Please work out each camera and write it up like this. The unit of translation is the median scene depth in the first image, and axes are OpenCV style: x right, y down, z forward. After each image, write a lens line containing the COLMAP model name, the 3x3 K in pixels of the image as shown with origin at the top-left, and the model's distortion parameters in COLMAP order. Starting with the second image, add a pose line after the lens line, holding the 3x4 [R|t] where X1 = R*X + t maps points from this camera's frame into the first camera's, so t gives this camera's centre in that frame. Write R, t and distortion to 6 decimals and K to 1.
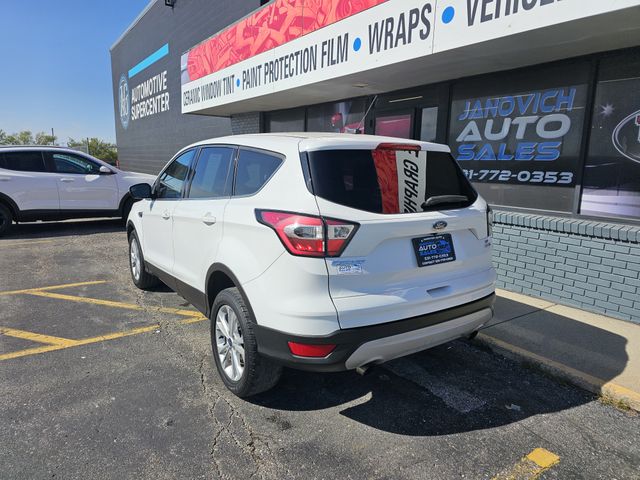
lens RADIAL K [[430.3, 0, 311.1], [0, 430.3, 230.0], [0, 0, 1]] dist [0.046628, -0.044788]
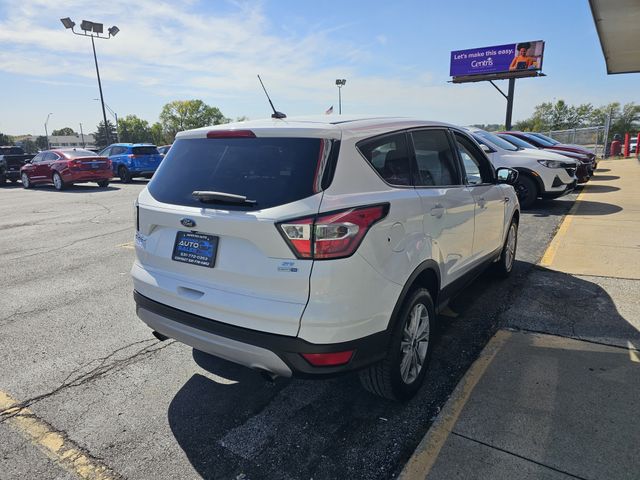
lens RADIAL K [[432.2, 0, 311.5], [0, 432.2, 240.8], [0, 0, 1]] dist [0.047076, -0.047587]
pose [[0.369977, 0.197643, -0.907774, 0.636231], [-0.121835, 0.978993, 0.163493, -0.080009], [0.921017, 0.050110, 0.386285, 0.454835]]
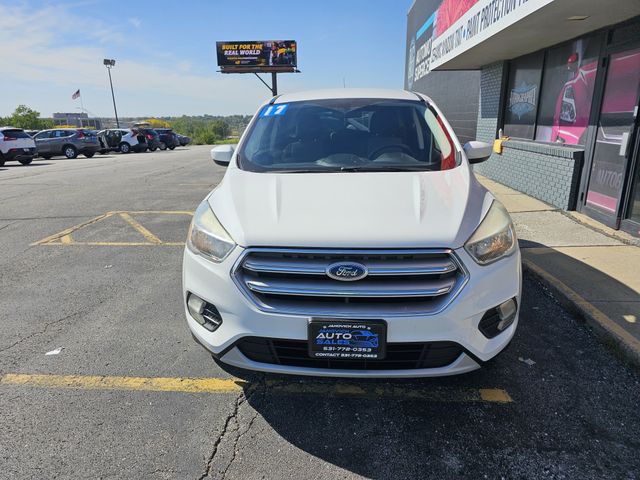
lens RADIAL K [[429.3, 0, 312.9], [0, 429.3, 236.3], [0, 0, 1]] dist [0.048248, -0.046120]
pose [[0.783566, 0.137918, -0.605808, 0.364039], [-0.075826, 0.988990, 0.127078, 0.027008], [0.616664, -0.053638, 0.785397, -0.019647]]
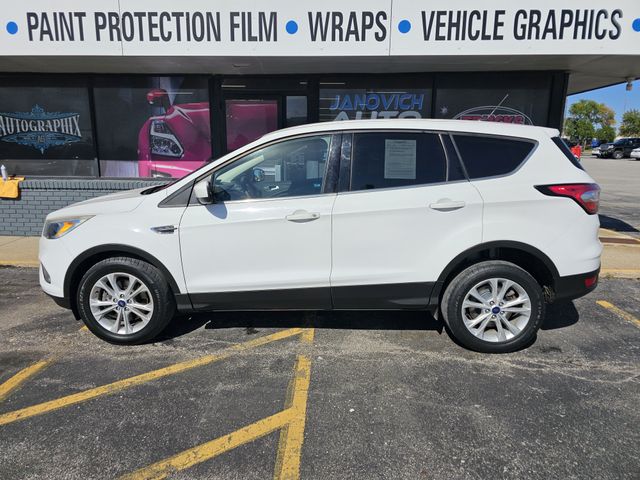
lens RADIAL K [[427.9, 0, 310.5], [0, 427.9, 231.0], [0, 0, 1]] dist [0.052653, -0.046131]
pose [[0.592290, -0.167529, 0.788116, -0.772060], [0.134720, 0.984966, 0.108128, -0.074115], [-0.794382, 0.042132, 0.605955, 0.410042]]
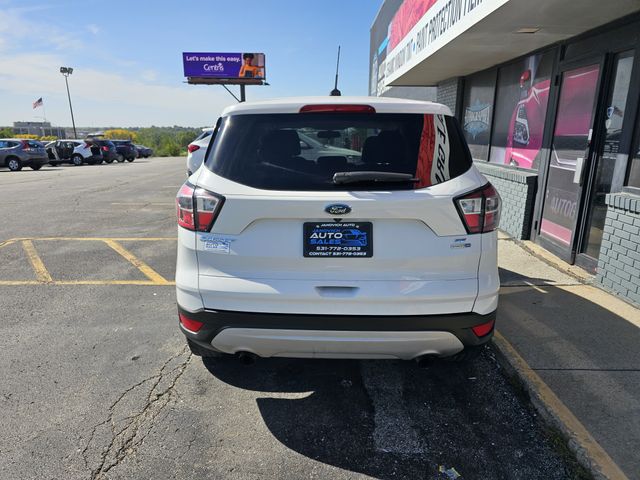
lens RADIAL K [[432.2, 0, 311.5], [0, 432.2, 240.8], [0, 0, 1]] dist [0.047076, -0.047587]
pose [[0.819594, 0.126037, -0.558910, 0.361517], [-0.082833, 0.991321, 0.102080, -0.015415], [0.566926, -0.037368, 0.822921, 0.165444]]
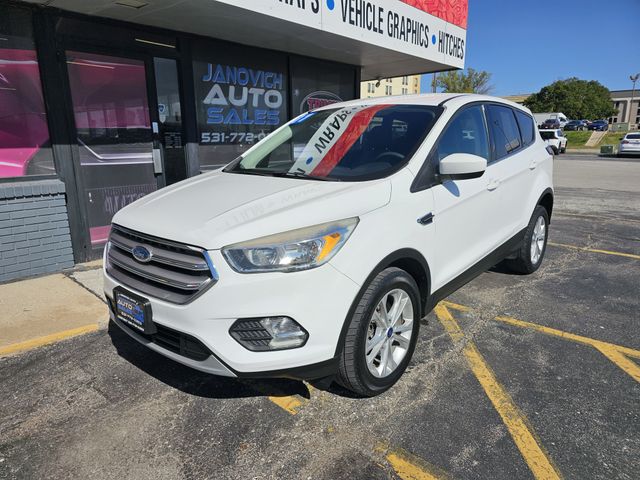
lens RADIAL K [[432.2, 0, 311.5], [0, 432.2, 240.8], [0, 0, 1]] dist [0.047076, -0.047587]
pose [[-0.260865, -0.238332, 0.935493, -0.842636], [0.156465, 0.945795, 0.284587, -0.180529], [-0.952611, 0.220611, -0.209434, 1.230632]]
